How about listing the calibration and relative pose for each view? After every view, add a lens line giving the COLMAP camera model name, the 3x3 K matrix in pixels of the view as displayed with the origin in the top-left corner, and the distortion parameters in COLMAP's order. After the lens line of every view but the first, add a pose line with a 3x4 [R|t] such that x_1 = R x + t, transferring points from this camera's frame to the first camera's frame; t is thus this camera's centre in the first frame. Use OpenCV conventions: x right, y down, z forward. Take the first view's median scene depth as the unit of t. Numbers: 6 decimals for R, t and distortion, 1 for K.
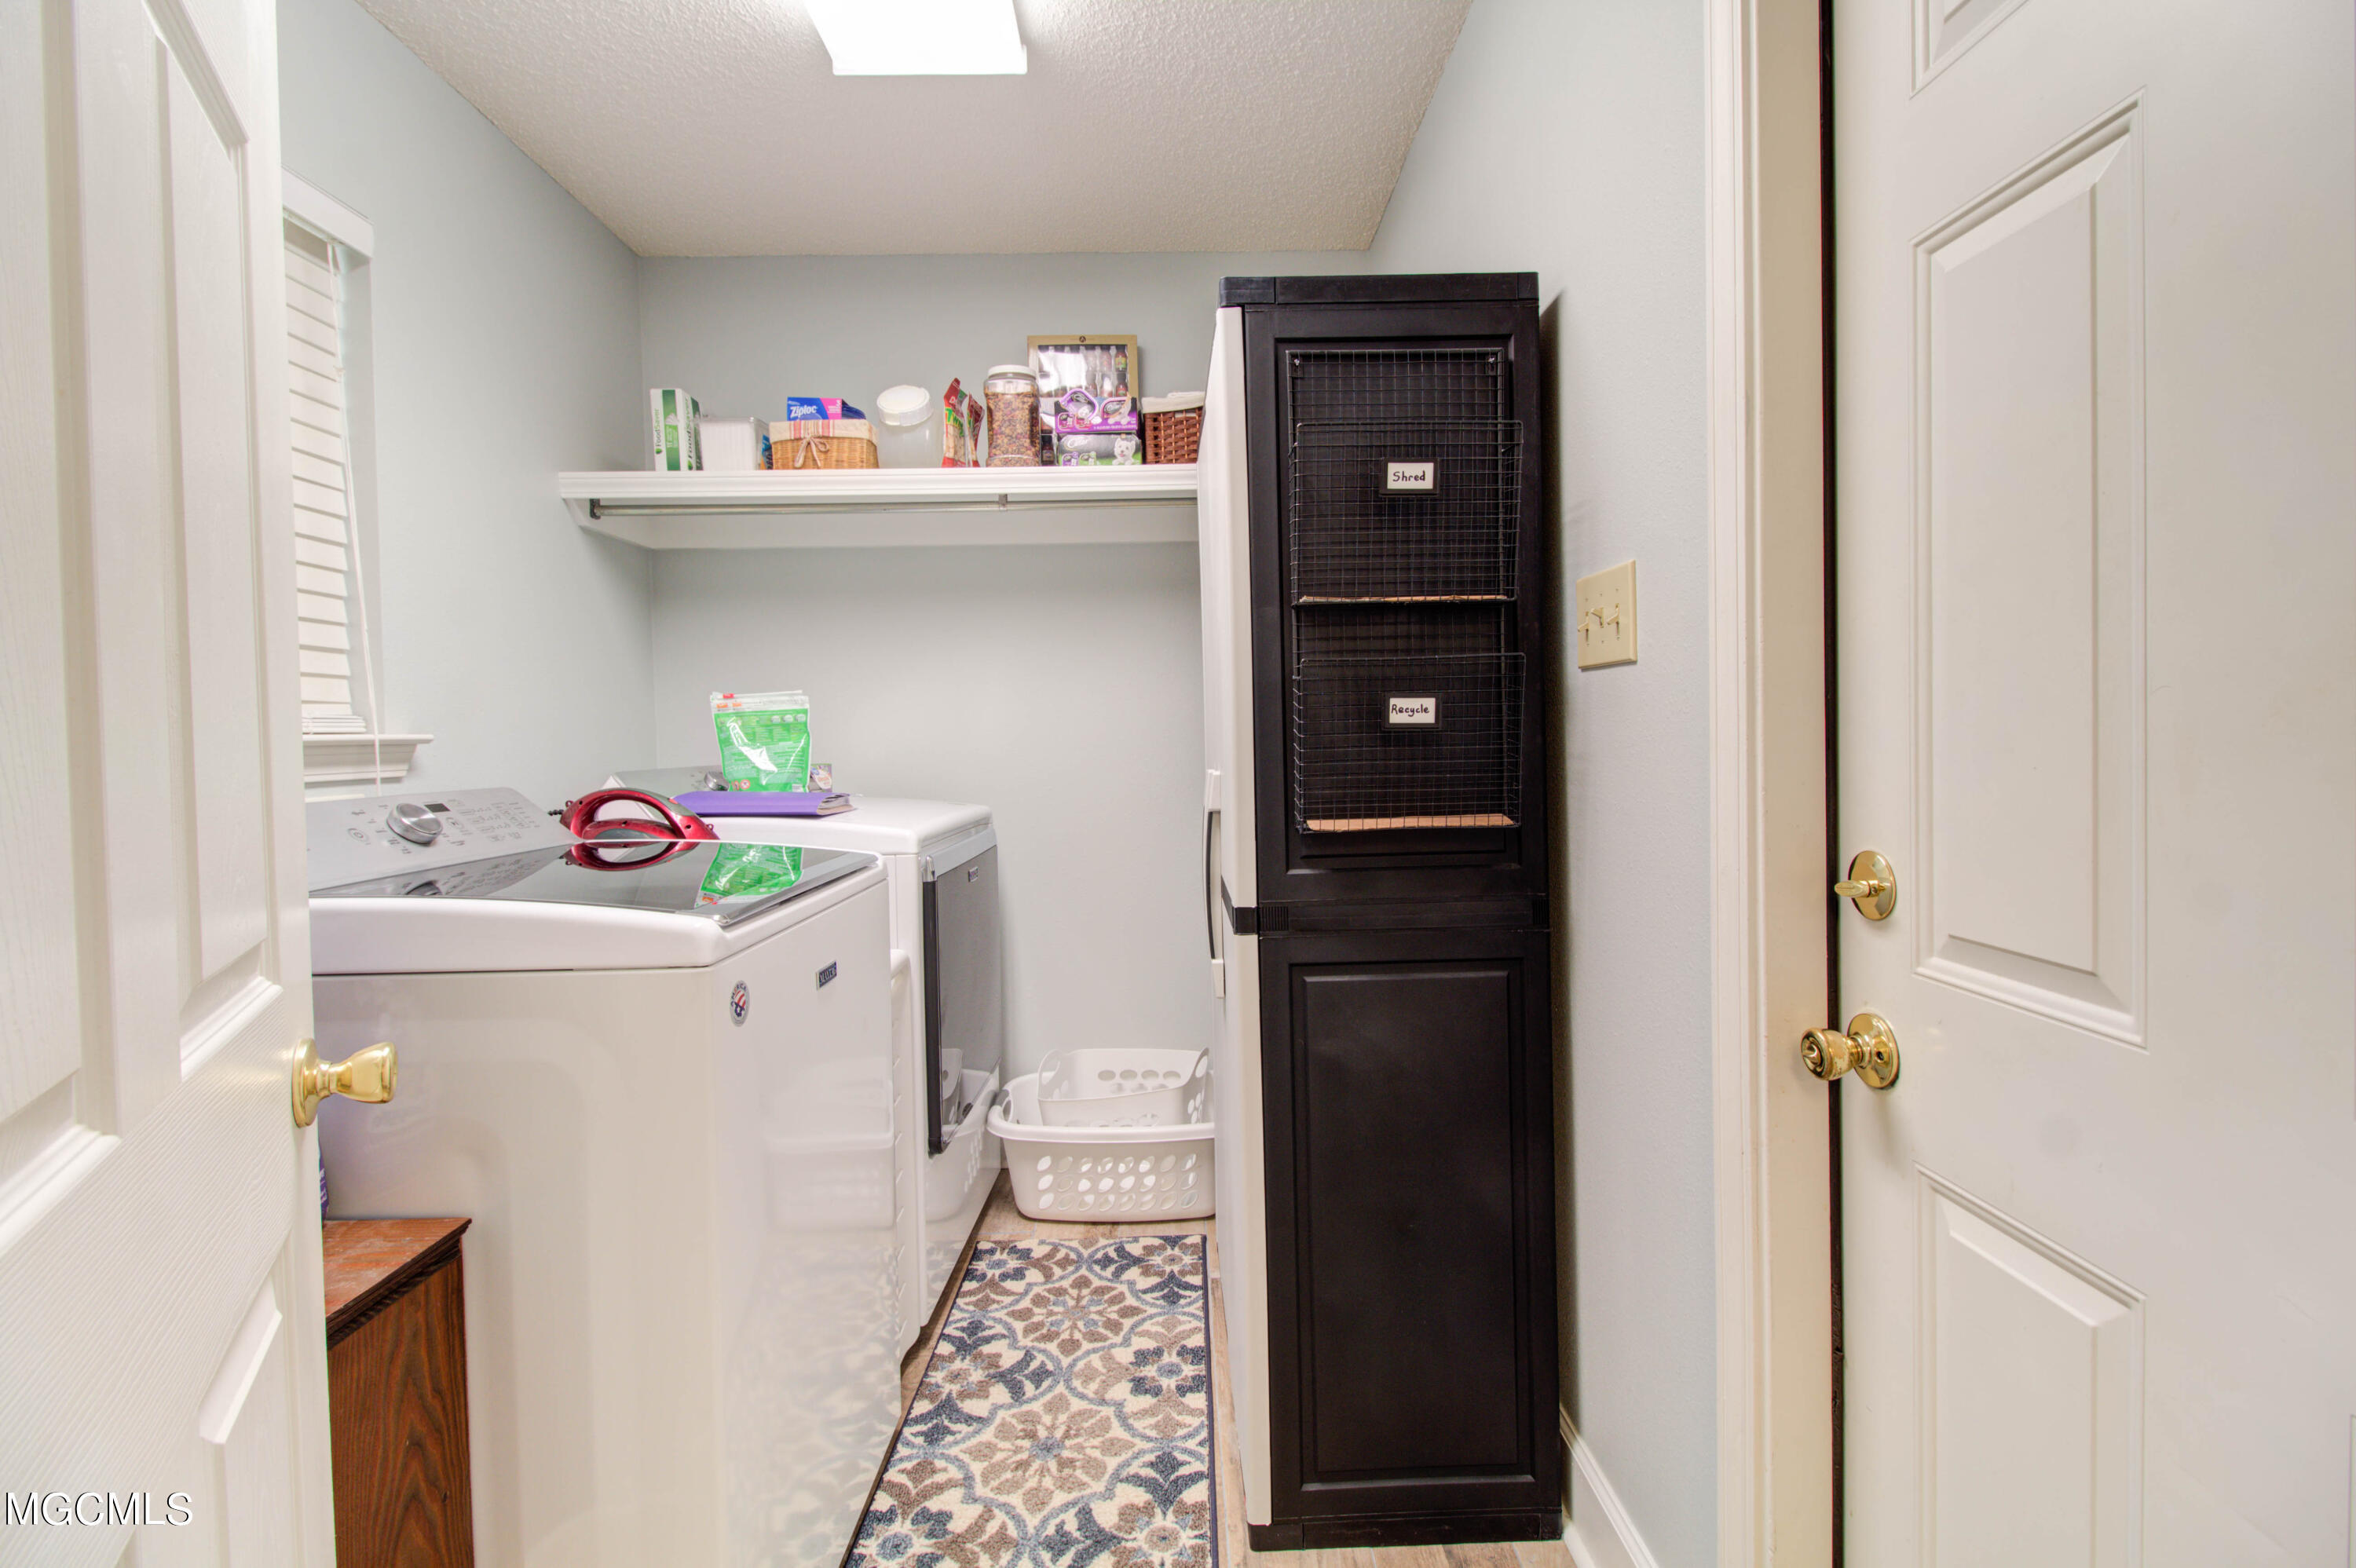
lens RADIAL K [[1138.5, 0, 1177.1], [0, 1138.5, 763.9], [0, 0, 1]] dist [-0.002826, -0.006738]
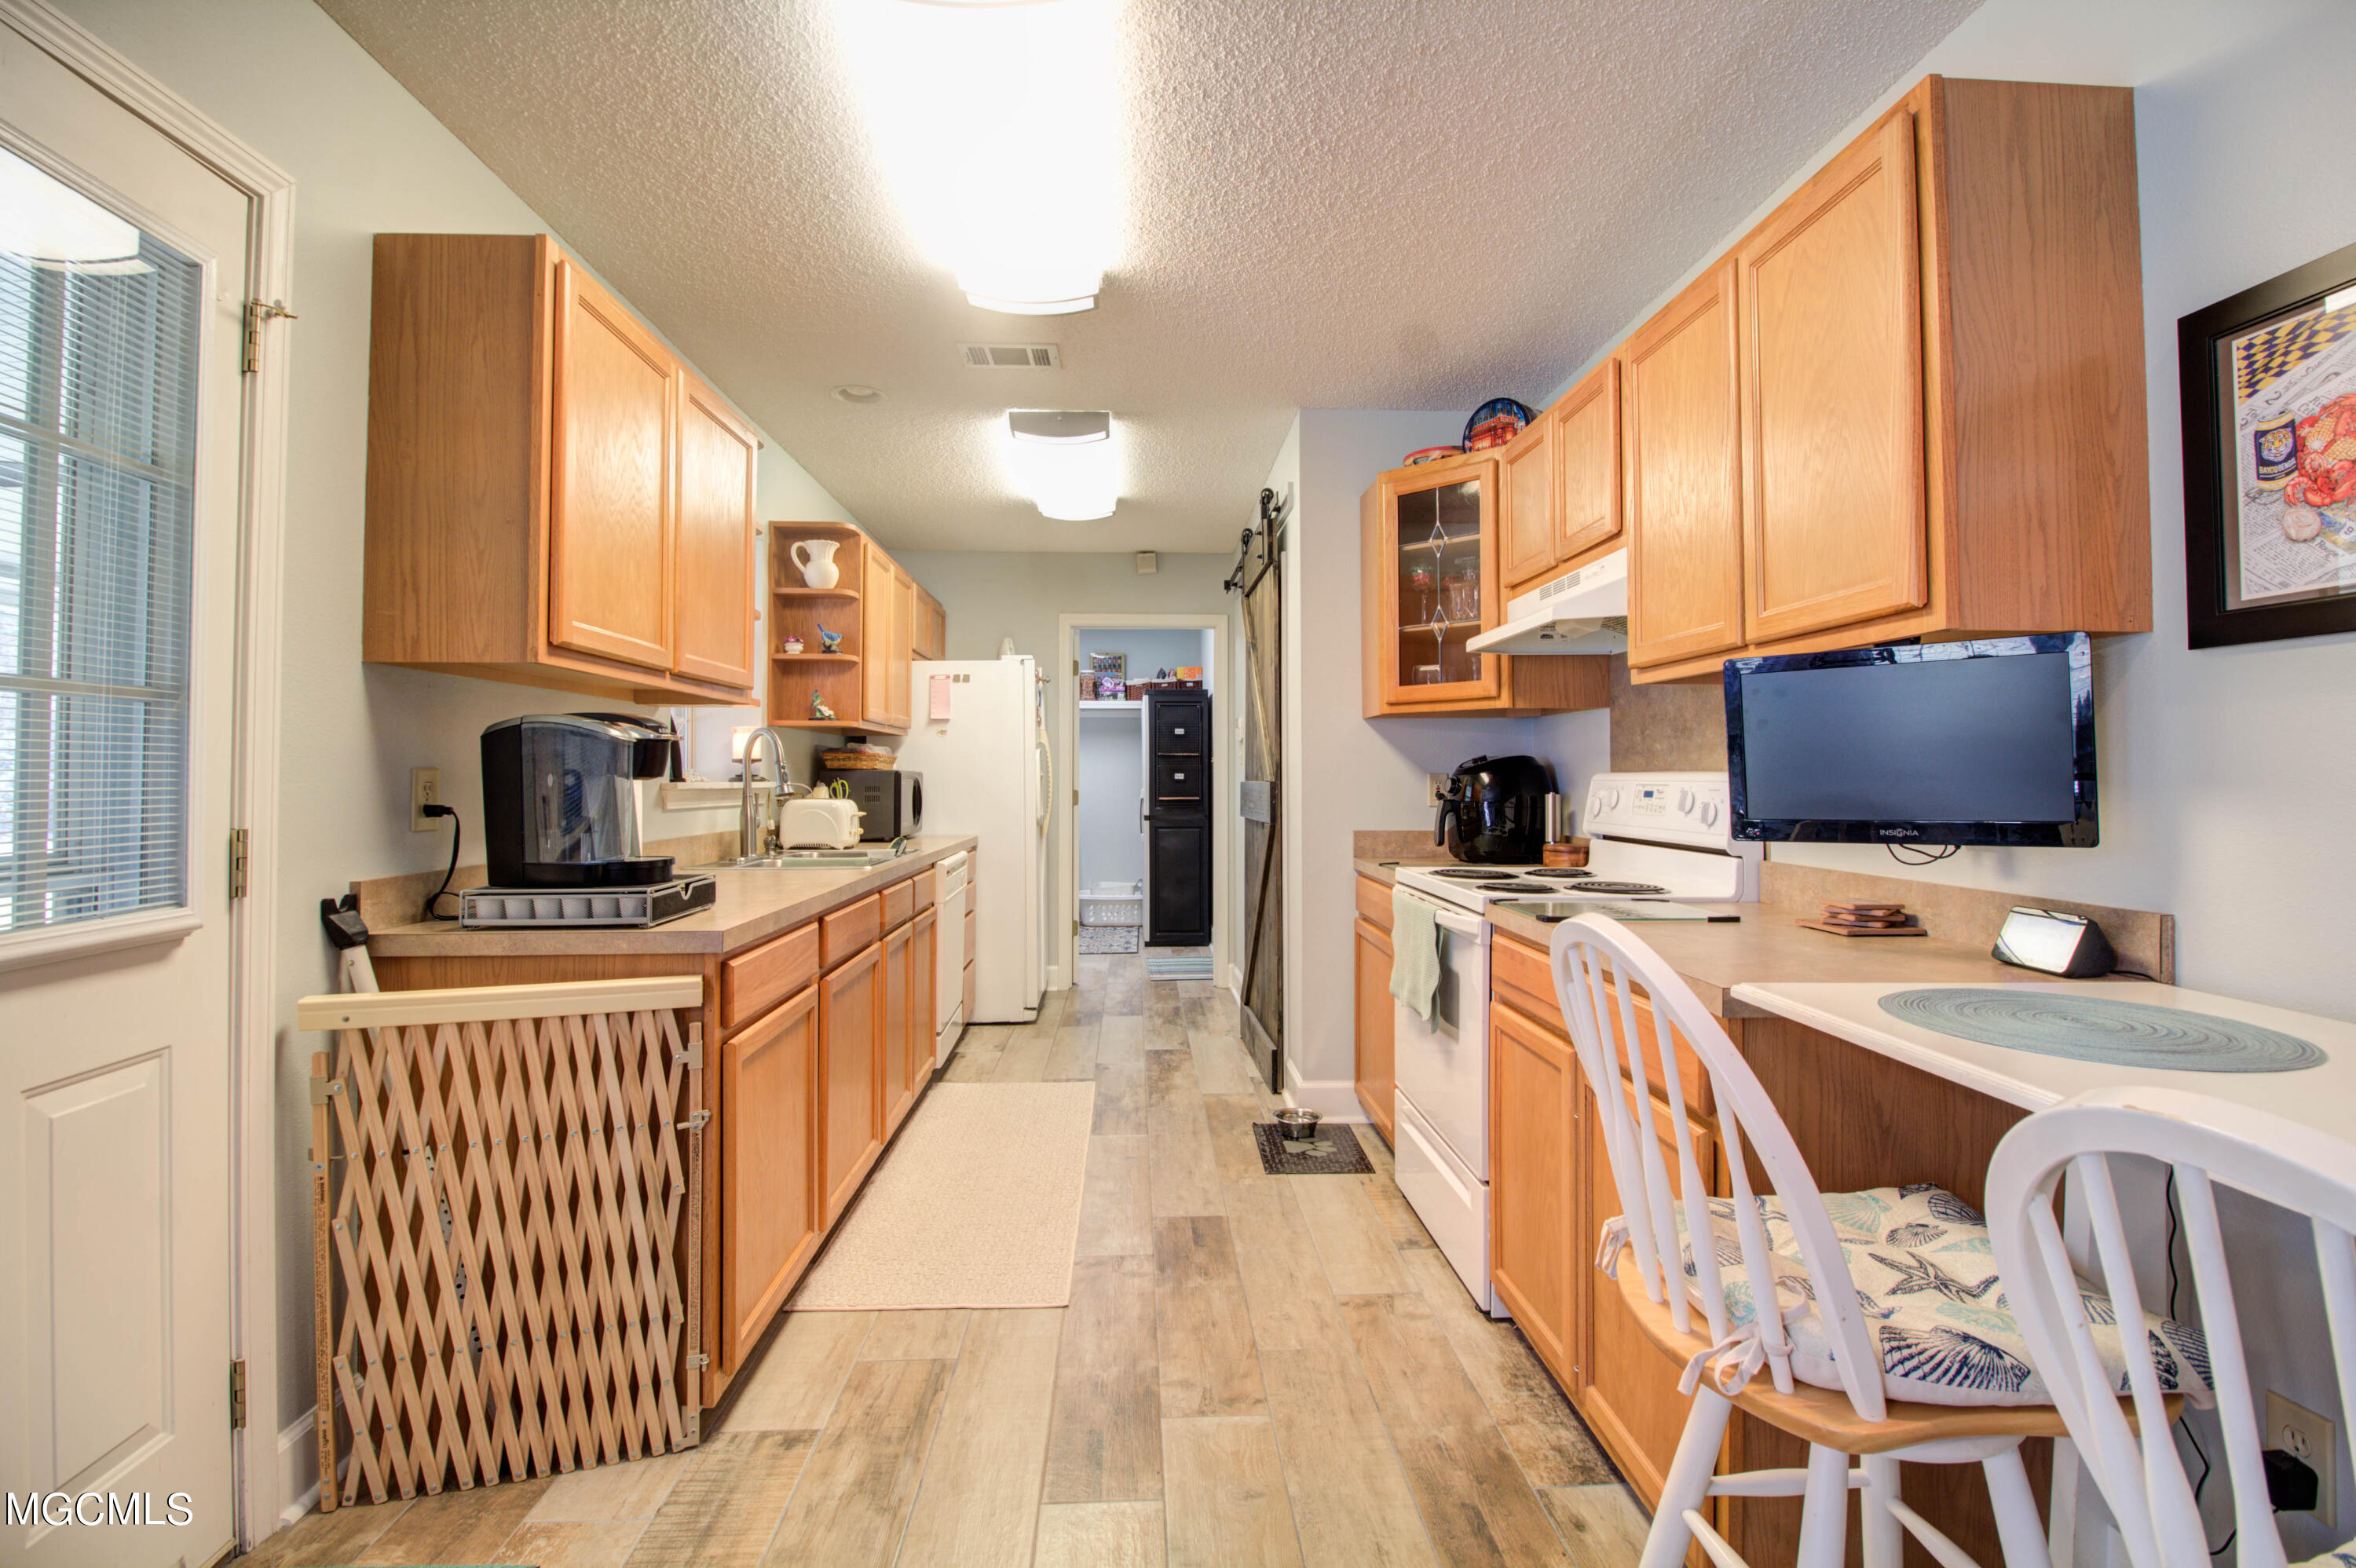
lens RADIAL K [[1138.5, 0, 1177.1], [0, 1138.5, 763.9], [0, 0, 1]] dist [-0.002826, -0.006738]
pose [[0.999322, 0.016845, 0.032730, 0.025264], [-0.015542, 0.999093, -0.039653, 0.096597], [-0.033368, 0.039117, 0.998677, -3.936980]]
